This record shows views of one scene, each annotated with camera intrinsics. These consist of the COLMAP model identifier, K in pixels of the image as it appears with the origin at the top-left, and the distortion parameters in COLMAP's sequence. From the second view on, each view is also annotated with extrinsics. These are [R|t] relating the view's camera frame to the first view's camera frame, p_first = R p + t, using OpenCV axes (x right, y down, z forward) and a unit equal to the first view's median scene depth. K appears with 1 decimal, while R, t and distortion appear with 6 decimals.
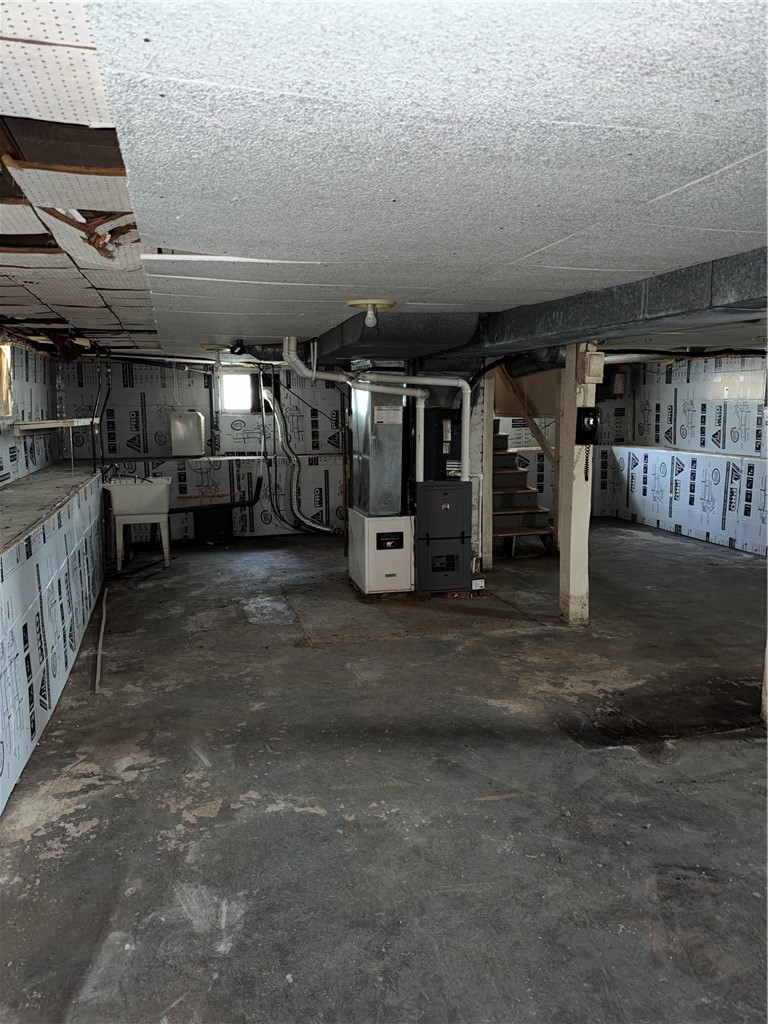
lens RADIAL K [[744.7, 0, 384.0], [0, 744.7, 512.0], [0, 0, 1]] dist [-0.006133, -0.004573]
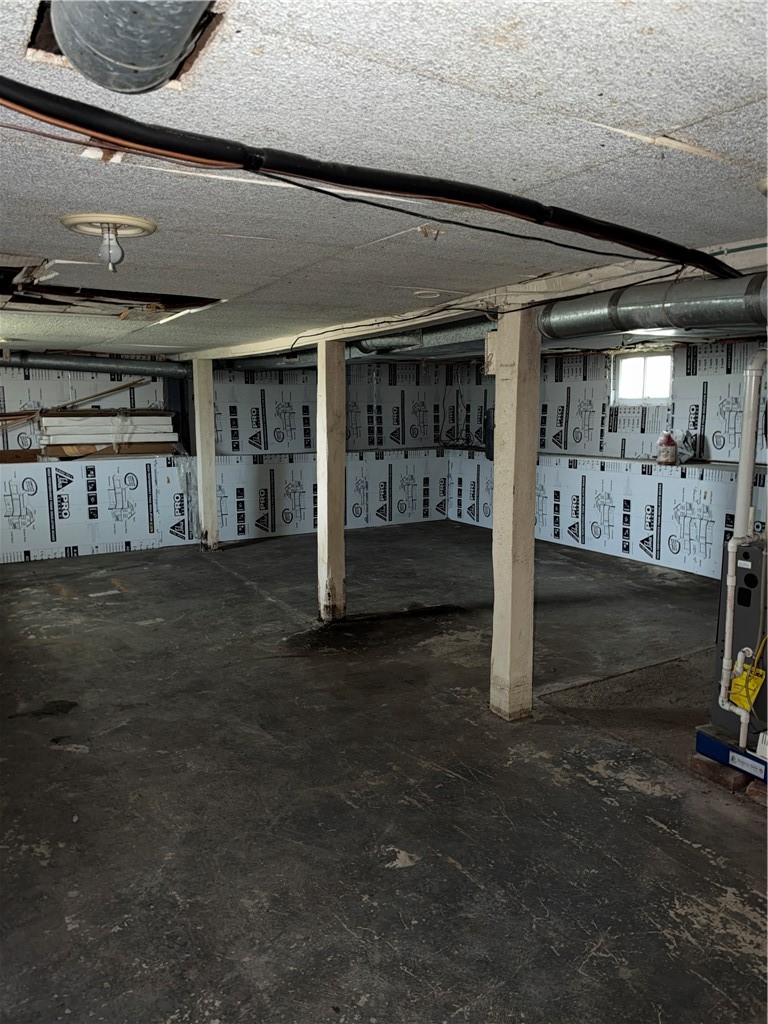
lens RADIAL K [[740.4, 0, 384.0], [0, 740.4, 512.0], [0, 0, 1]] dist [0.067771, -0.104433]
pose [[-0.962028, 0.050719, -0.268198, 0.744136], [-0.026478, 0.960610, 0.276637, -0.306171], [0.271665, 0.273234, -0.922790, 2.117684]]
